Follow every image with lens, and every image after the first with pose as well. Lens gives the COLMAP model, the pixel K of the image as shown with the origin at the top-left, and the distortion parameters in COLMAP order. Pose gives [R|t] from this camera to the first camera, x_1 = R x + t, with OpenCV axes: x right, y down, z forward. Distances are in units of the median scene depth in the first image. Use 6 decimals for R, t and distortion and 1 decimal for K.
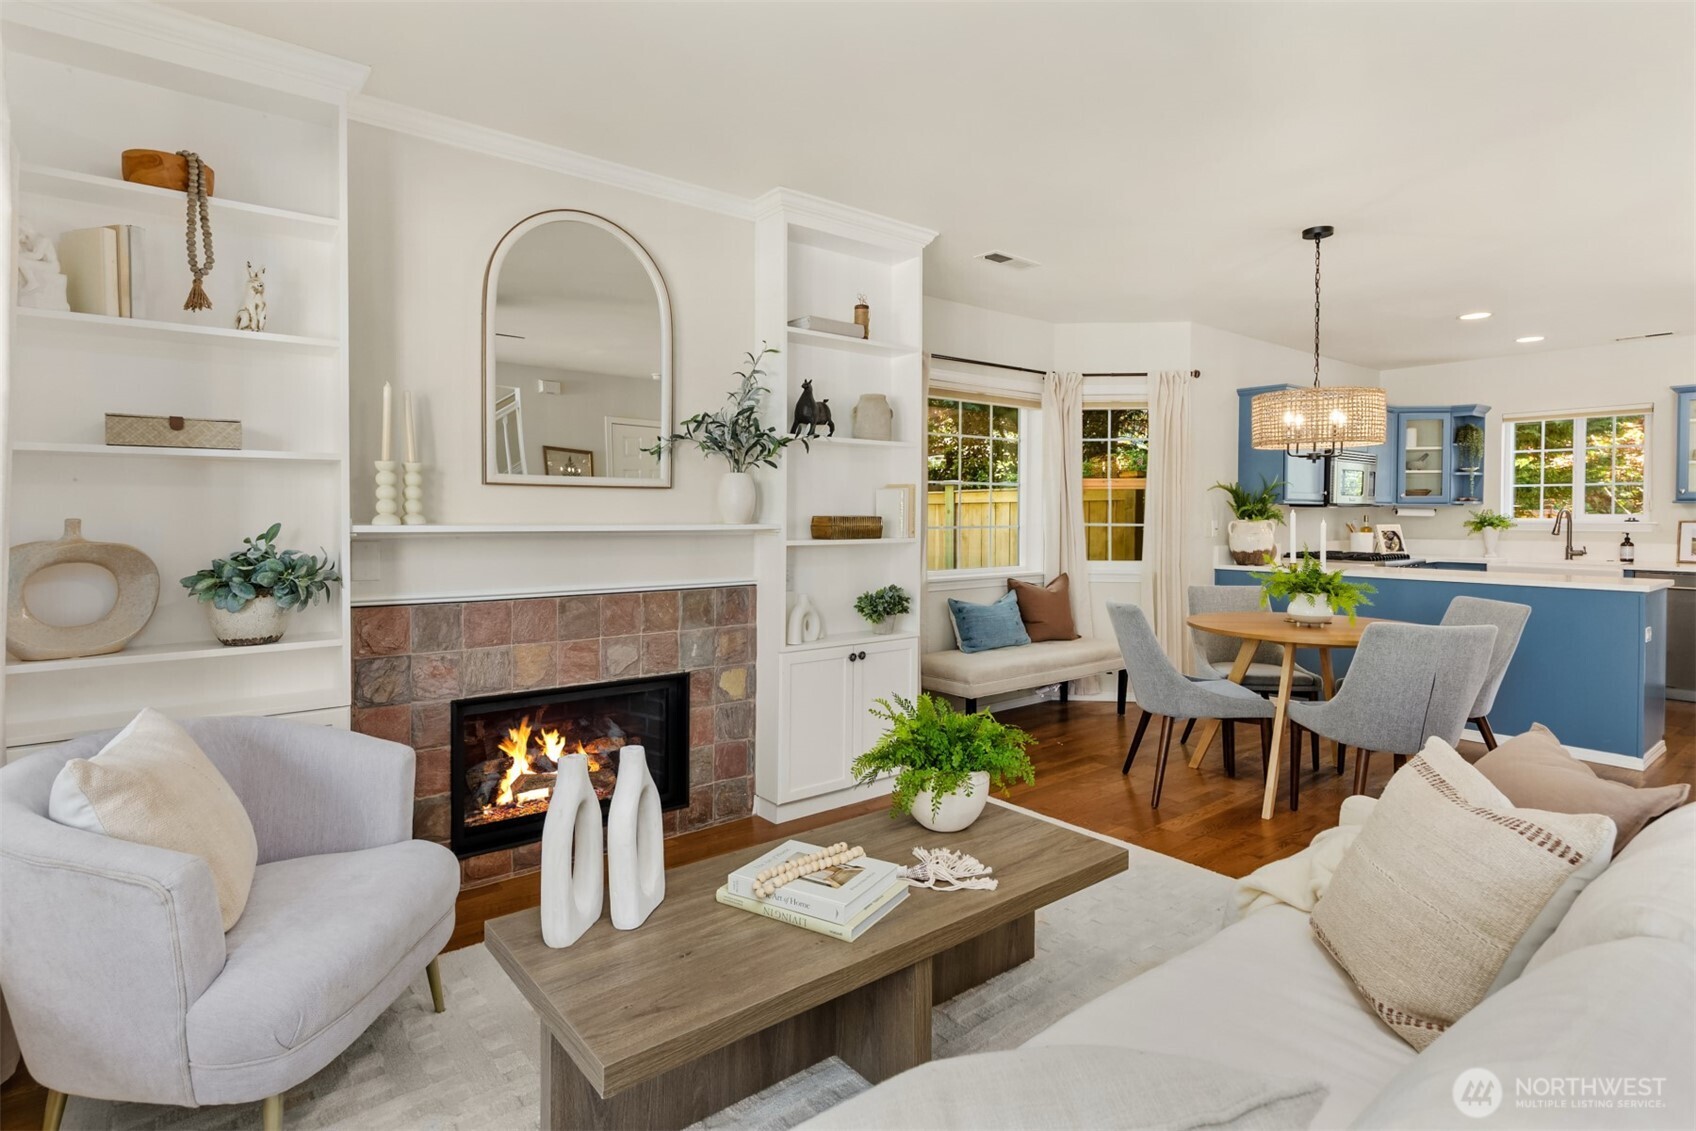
lens RADIAL K [[857.9, 0, 848.5], [0, 857.9, 526.3], [0, 0, 1]] dist [0.007176, 0.002553]
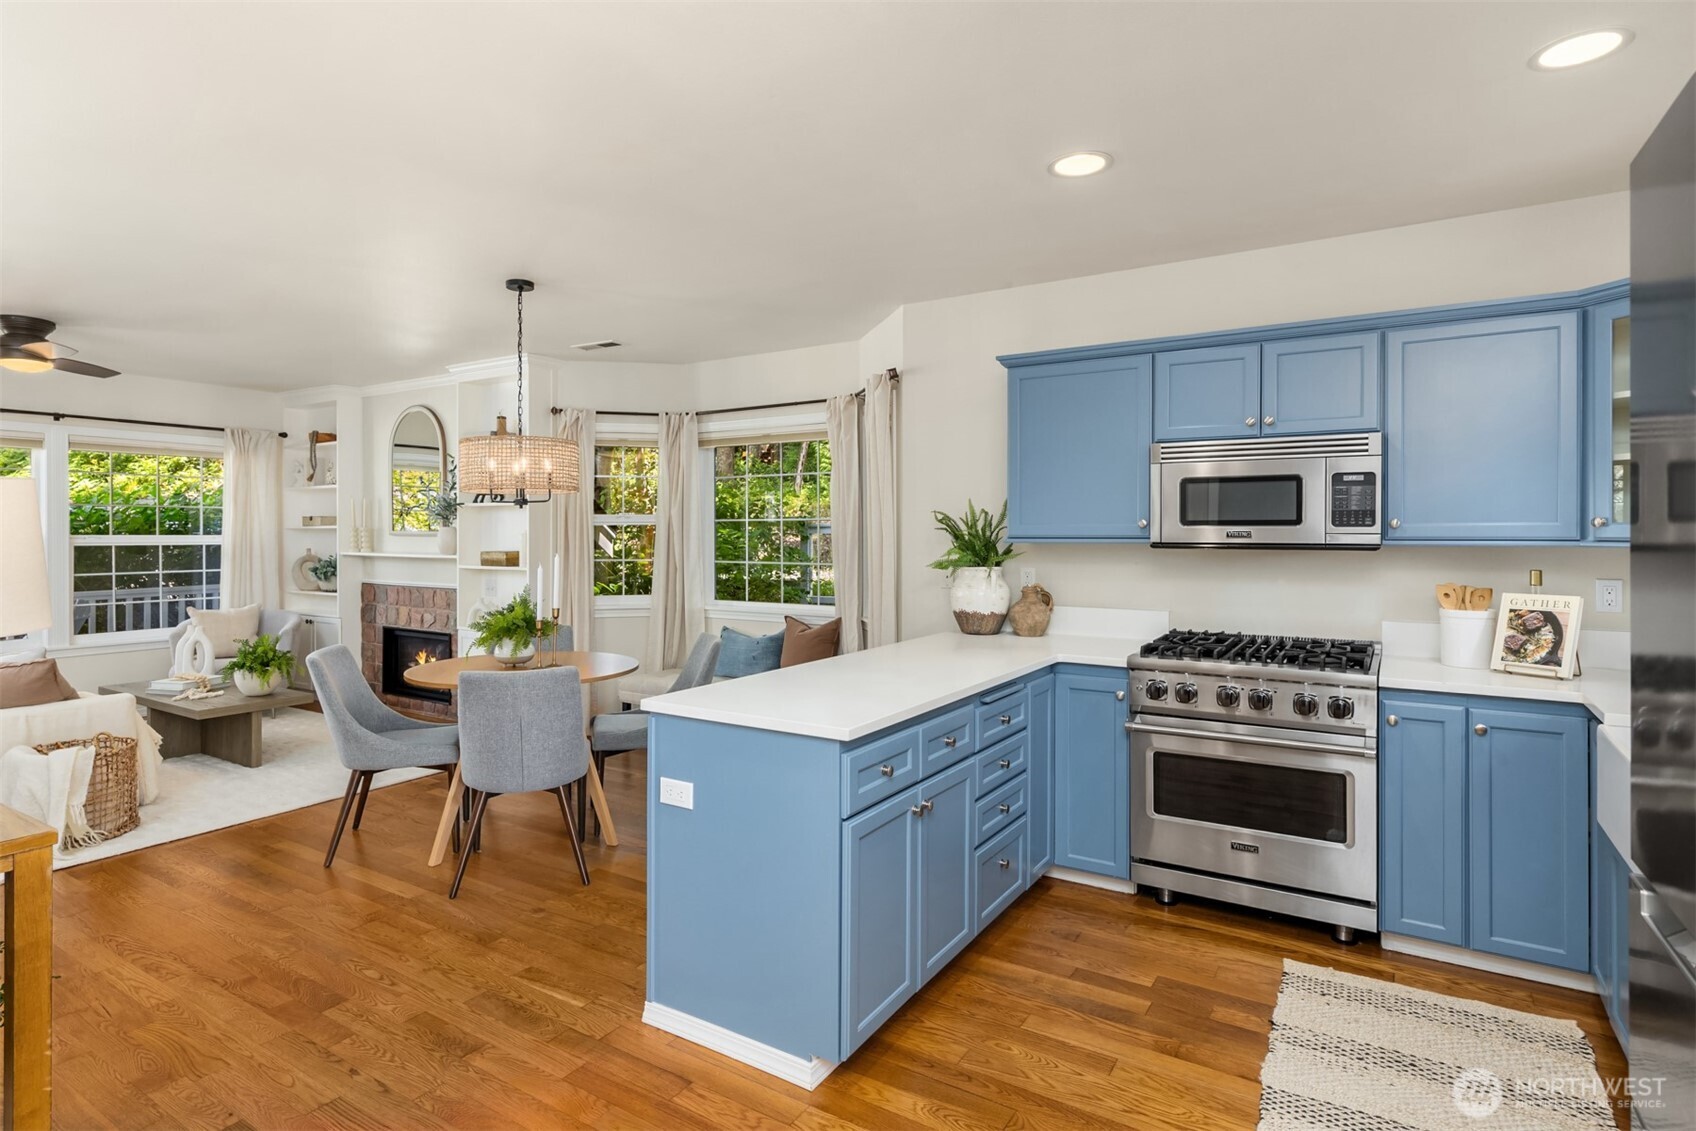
lens RADIAL K [[891.5, 0, 837.6], [0, 891.5, 539.6], [0, 0, 1]] dist [0.009031, -0.001748]
pose [[0.321981, 0.006960, -0.946720, 1.813136], [-0.012711, 0.999915, 0.003028, -0.048908], [0.946661, 0.011059, 0.322042, 1.096225]]
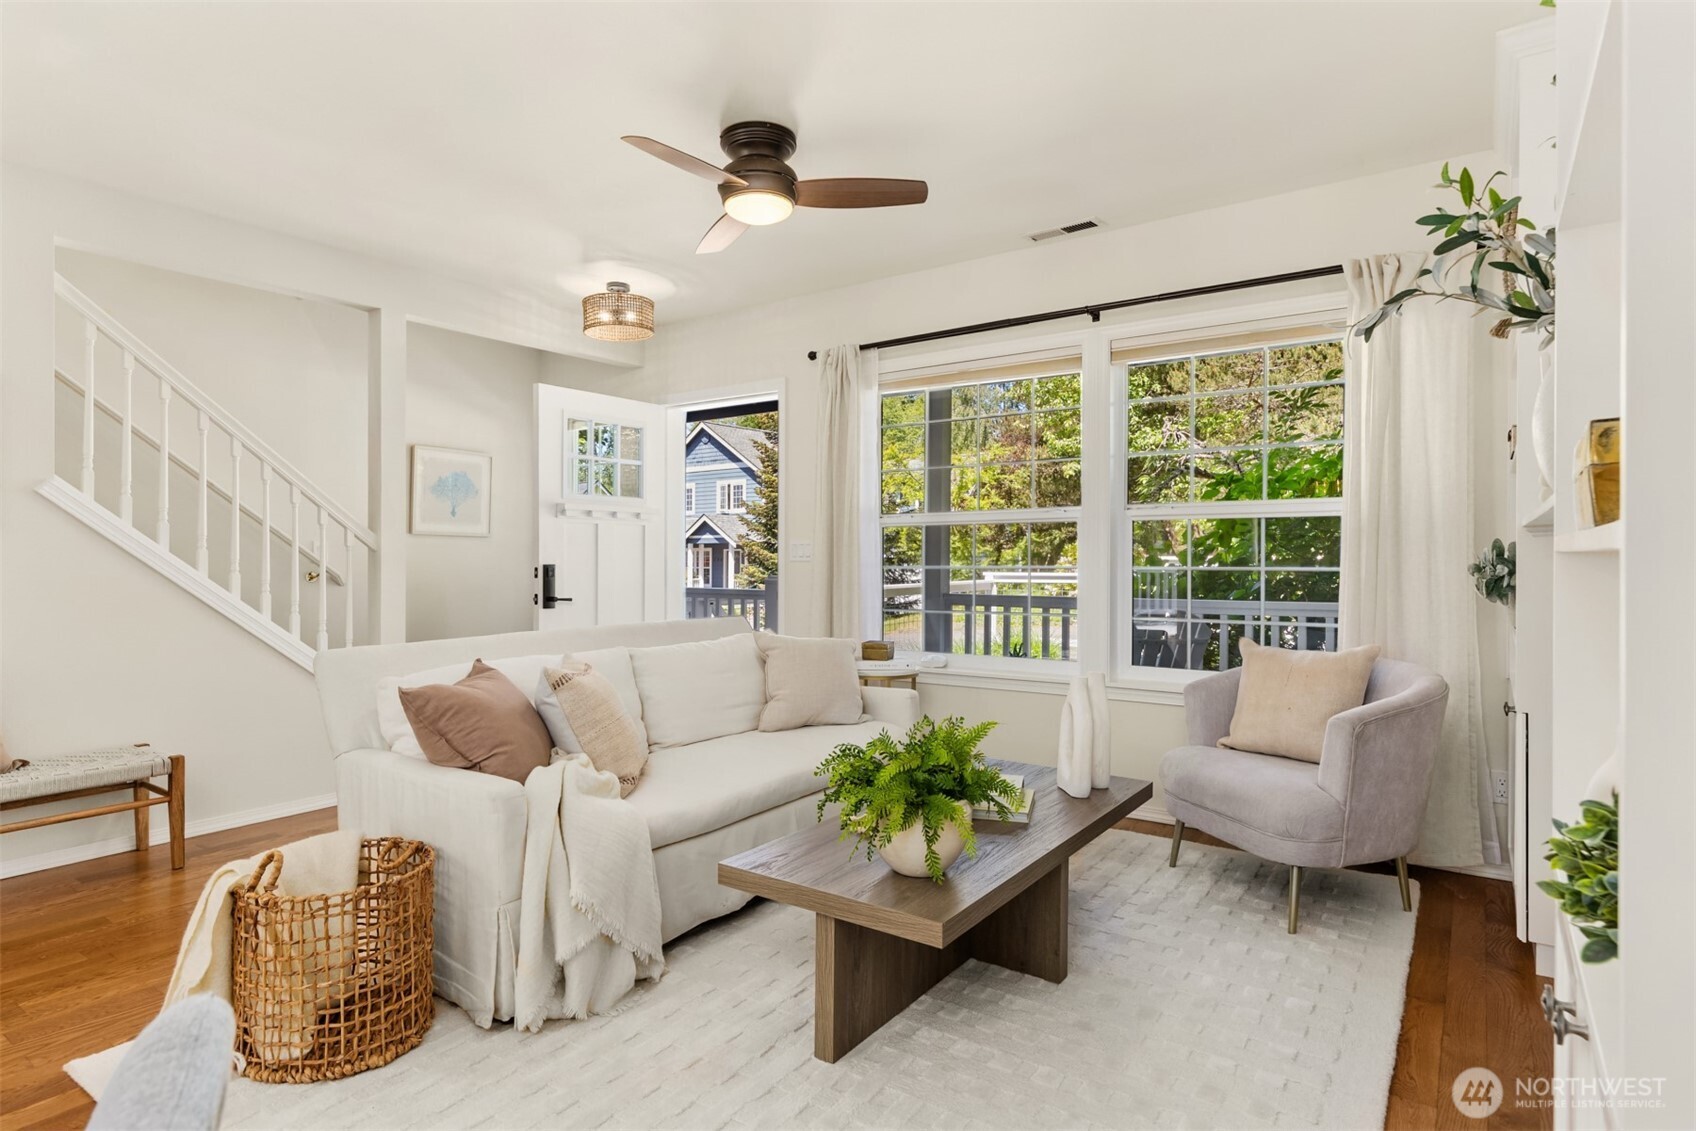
lens RADIAL K [[928.7, 0, 843.2], [0, 928.7, 549.7], [0, 0, 1]] dist [-0.003553, -0.000197]
pose [[-0.968771, 0.010049, -0.247752, 0.228335], [0.007791, 0.999919, 0.010089, 0.008434], [0.247834, 0.007844, -0.968771, 1.258203]]
